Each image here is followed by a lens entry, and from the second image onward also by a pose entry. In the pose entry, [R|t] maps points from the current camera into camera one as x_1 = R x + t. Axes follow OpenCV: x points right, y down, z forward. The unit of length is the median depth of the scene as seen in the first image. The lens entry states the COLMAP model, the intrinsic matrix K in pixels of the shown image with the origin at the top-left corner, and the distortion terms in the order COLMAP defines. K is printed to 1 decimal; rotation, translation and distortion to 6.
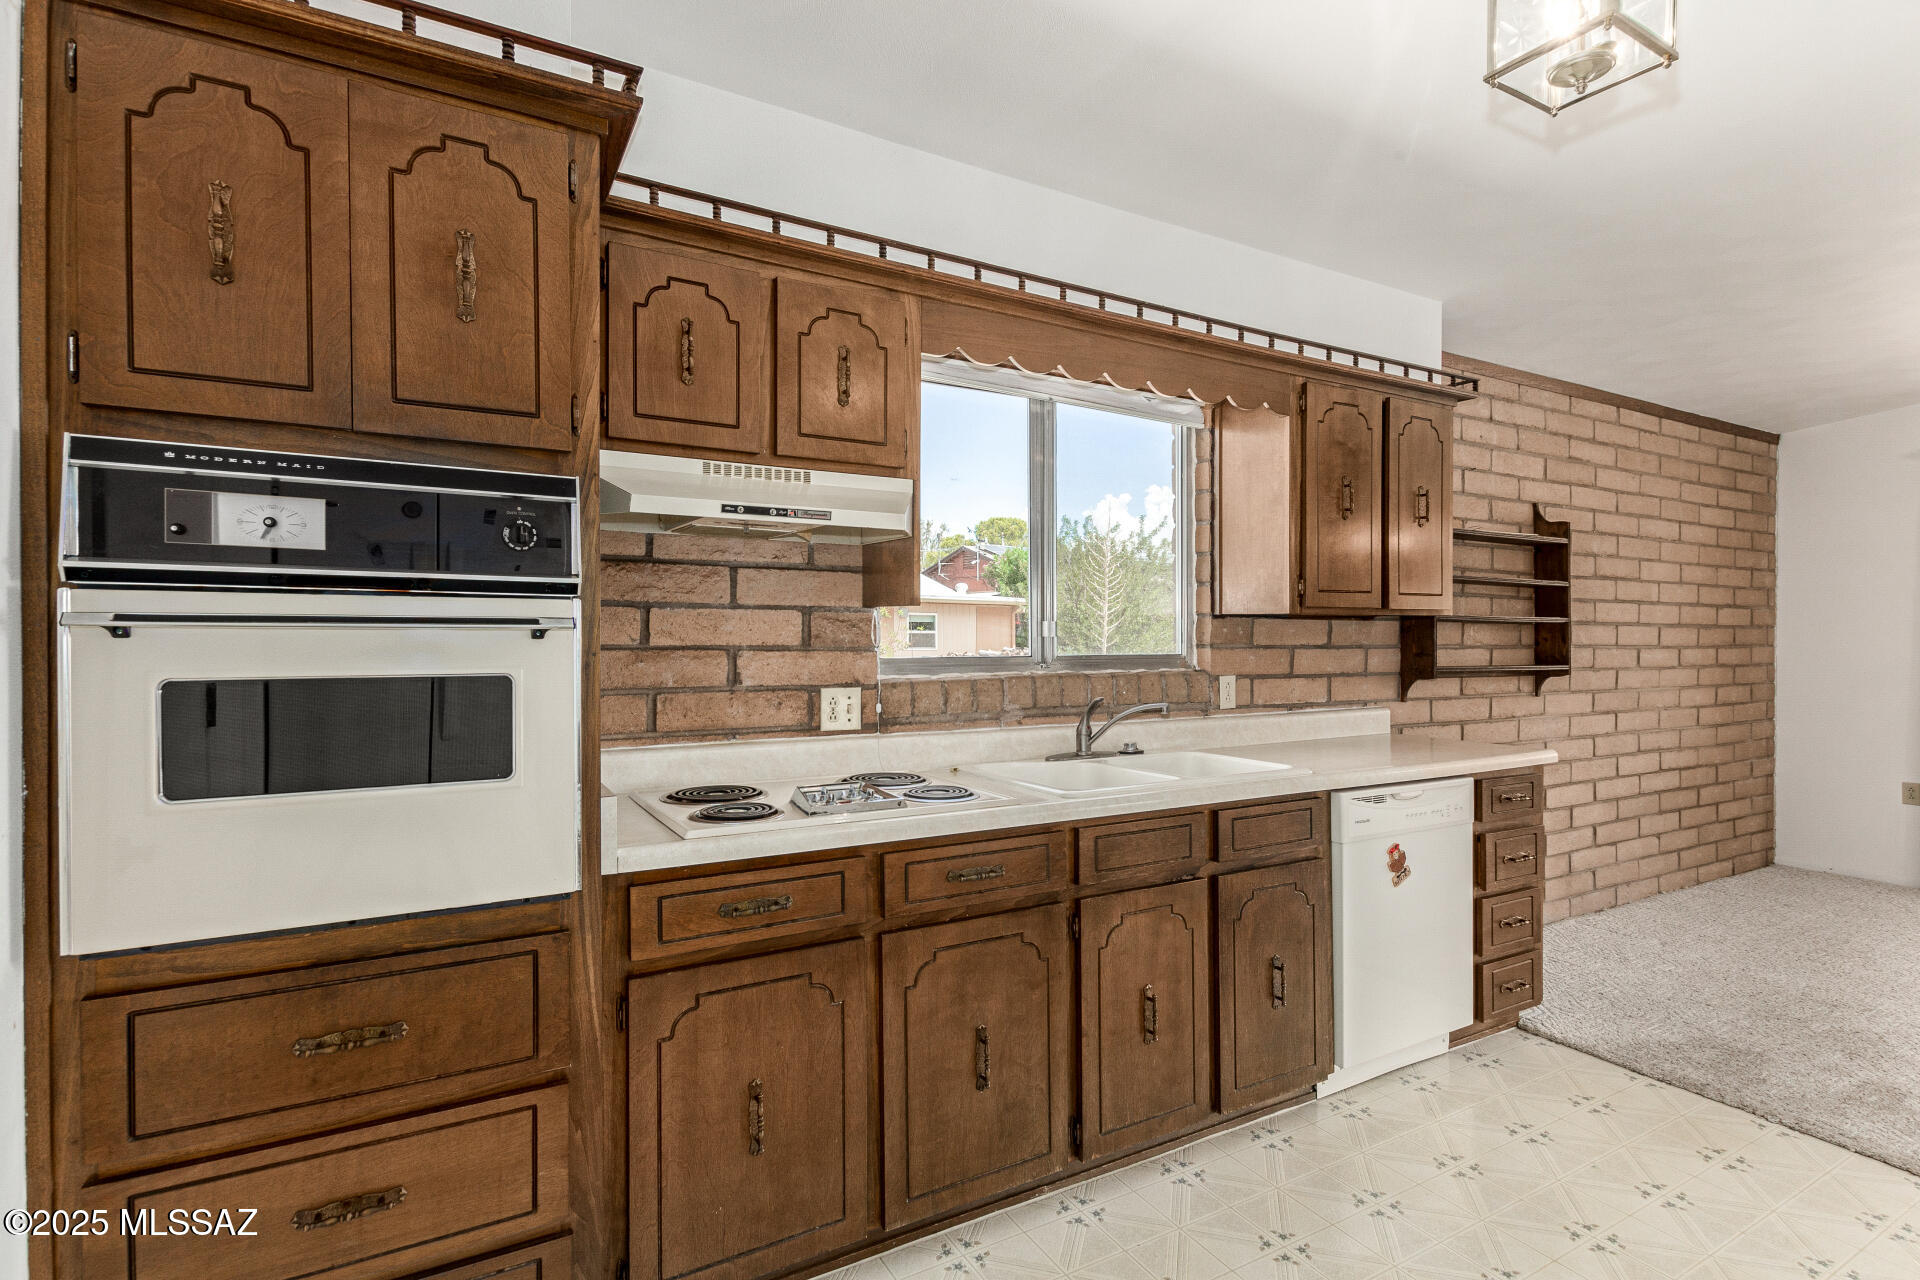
lens RADIAL K [[928.3, 0, 966.9], [0, 928.3, 632.5], [0, 0, 1]] dist [0.003424, -0.001521]
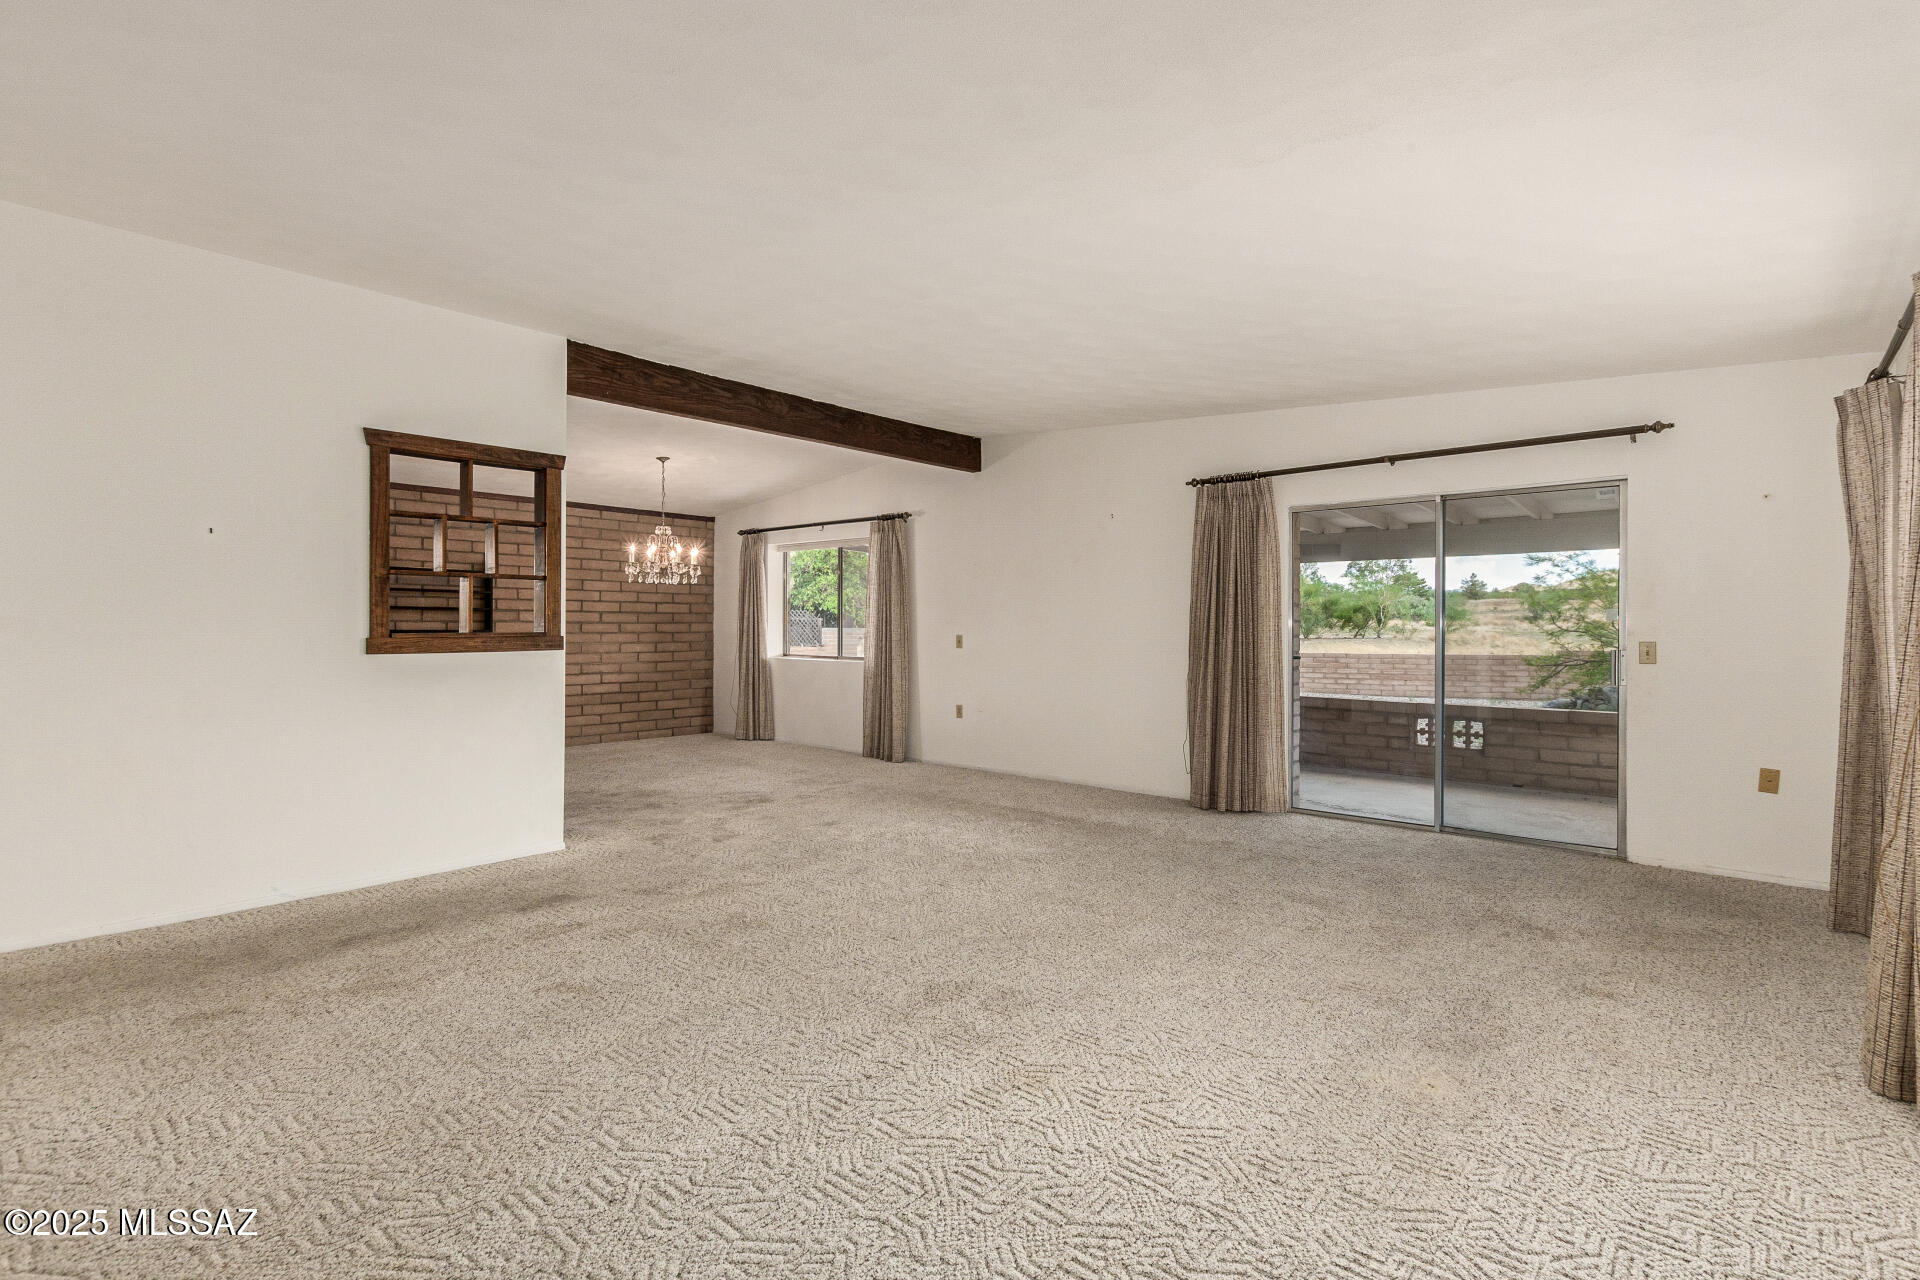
lens RADIAL K [[882.4, 0, 970.9], [0, 882.4, 630.2], [0, 0, 1]] dist [0.009625, -0.004960]
pose [[0.944435, -0.003245, 0.328681, 1.213109], [0.000795, 0.999971, 0.007589, 0.024637], [-0.328696, -0.006906, 0.944411, -1.541746]]
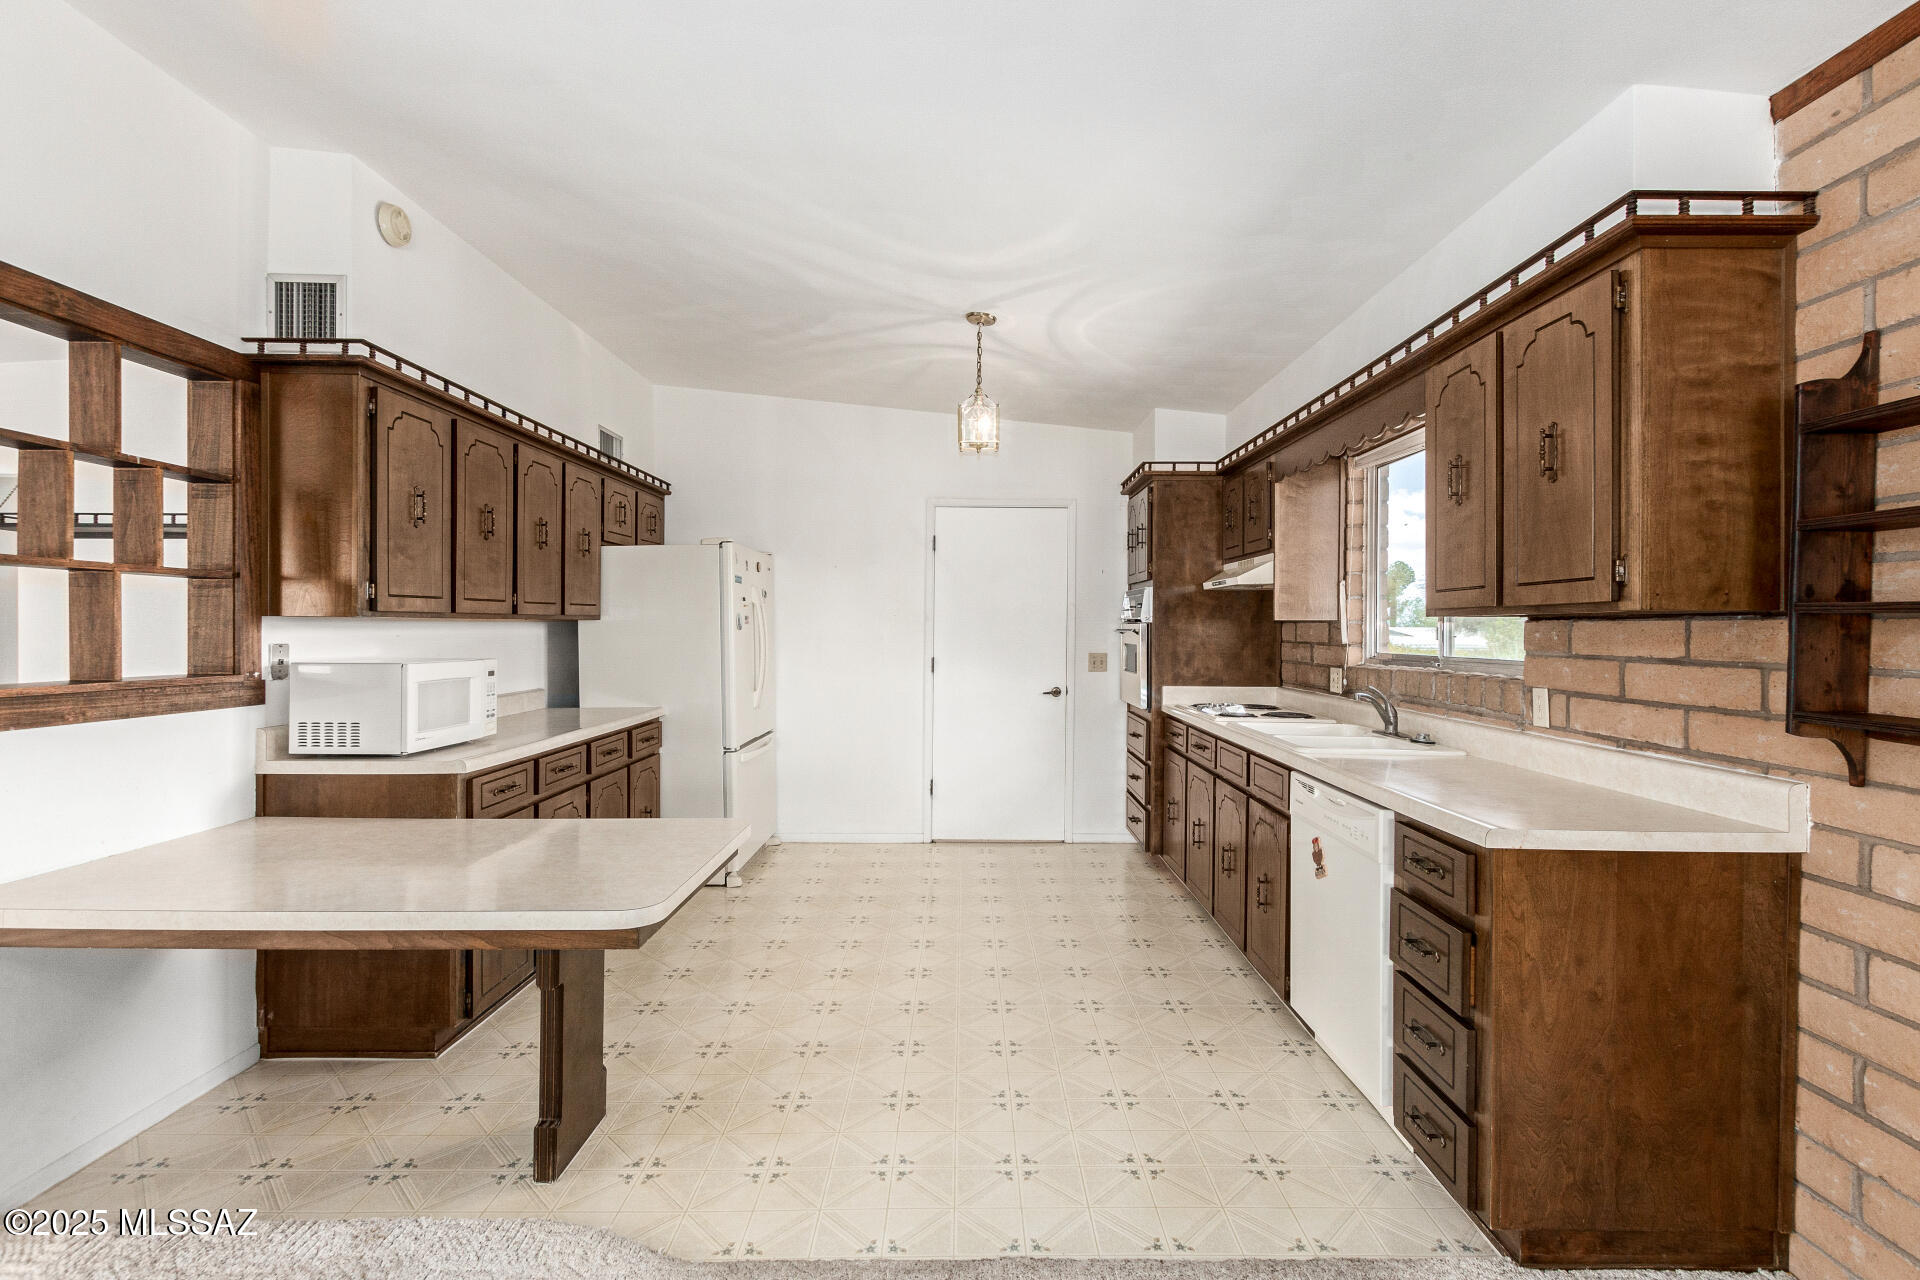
lens RADIAL K [[882.4, 0, 967.7], [0, 882.4, 630.3], [0, 0, 1]] dist [0.009625, -0.004960]
pose [[-0.491572, -0.003979, -0.870828, 1.188033], [-0.006868, 0.999976, -0.000692, -0.002987], [0.870810, 0.005640, -0.491587, 0.891001]]
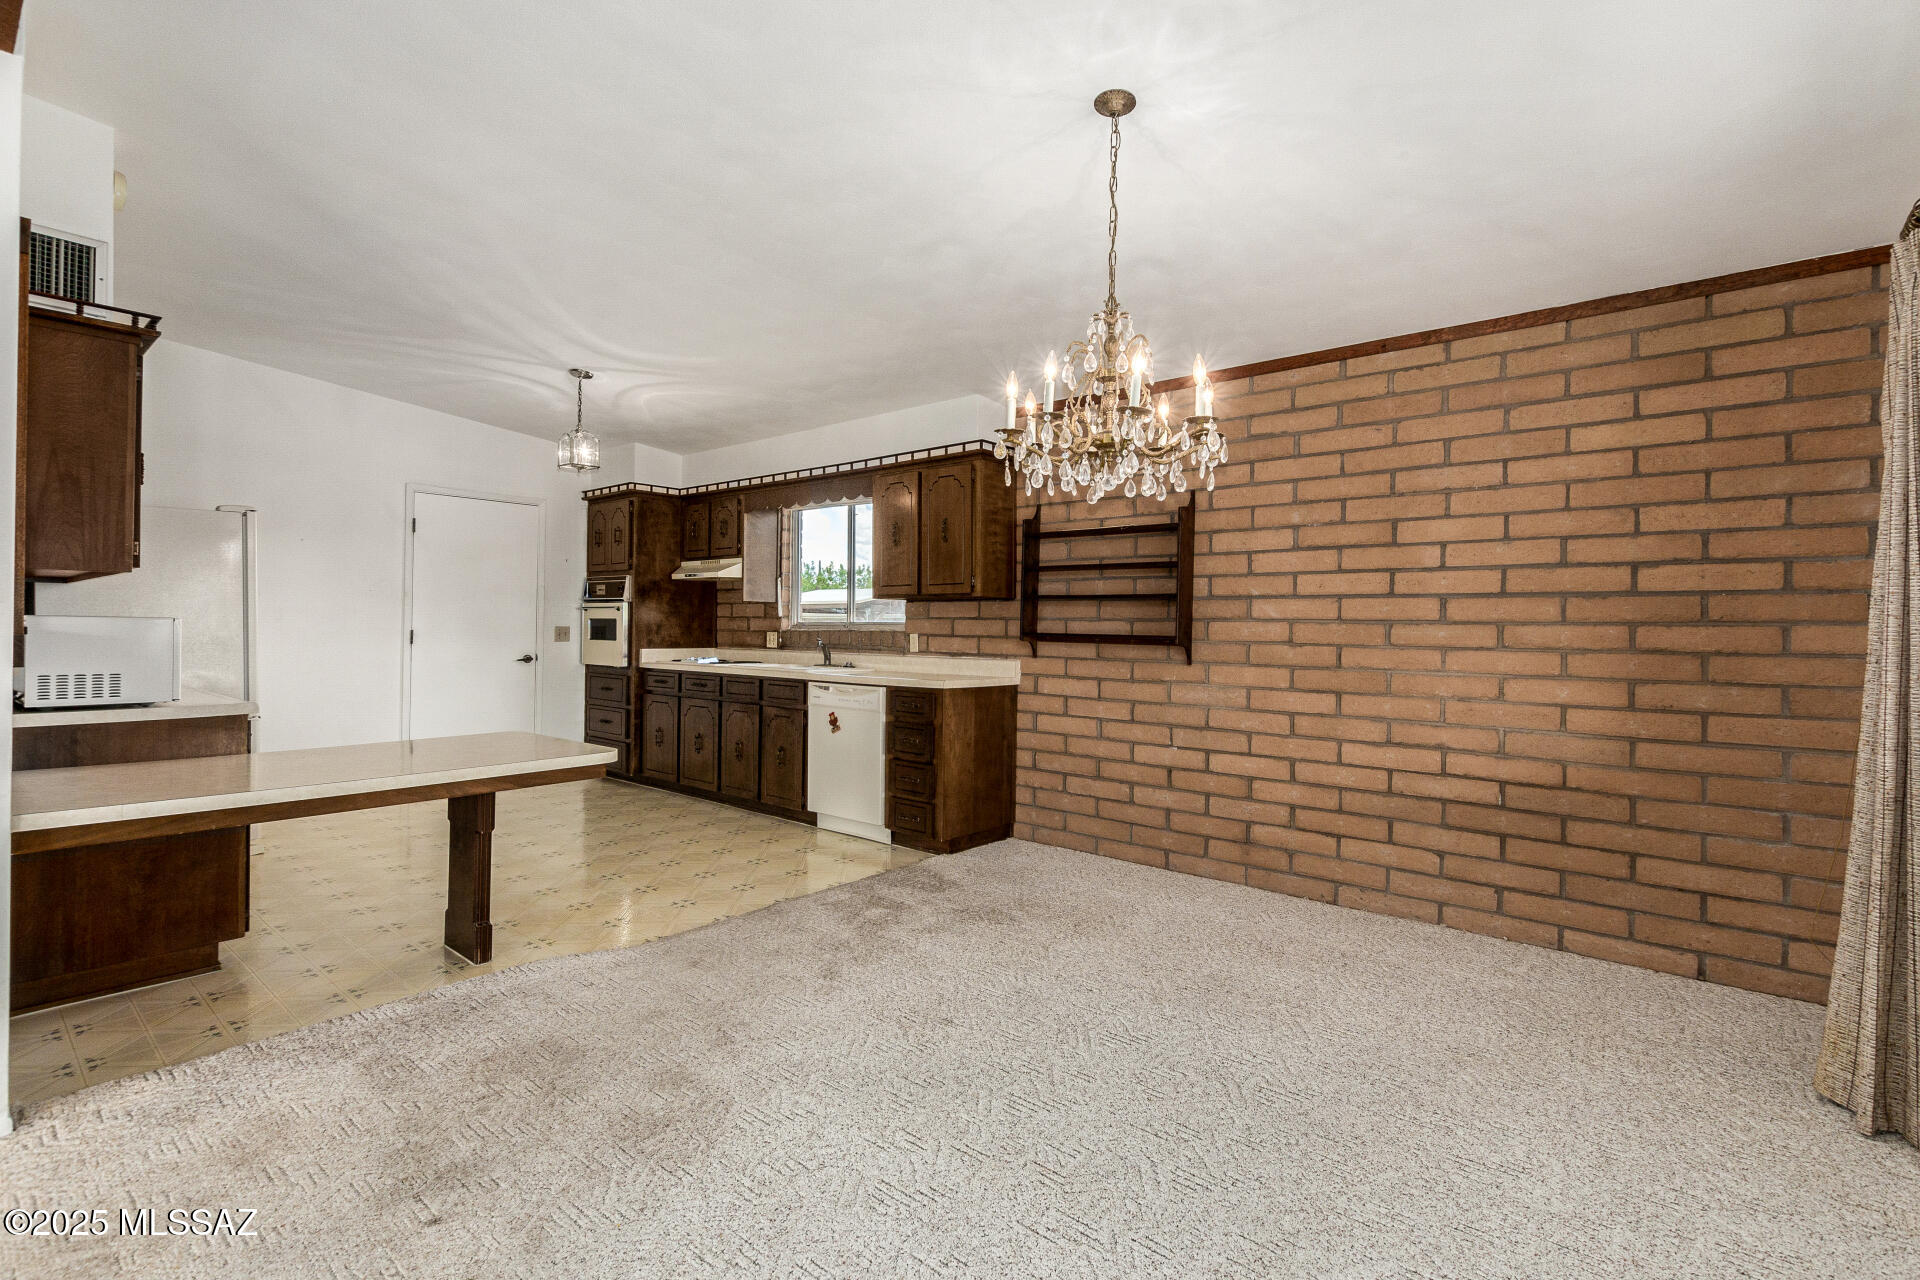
lens RADIAL K [[882.4, 0, 964.6], [0, 882.4, 626.0], [0, 0, 1]] dist [0.009625, -0.004960]
pose [[0.345528, -0.001742, -0.938407, 1.841197], [-0.009247, 0.999943, -0.005261, 0.036972], [0.938363, 0.010495, 0.345492, 0.467407]]
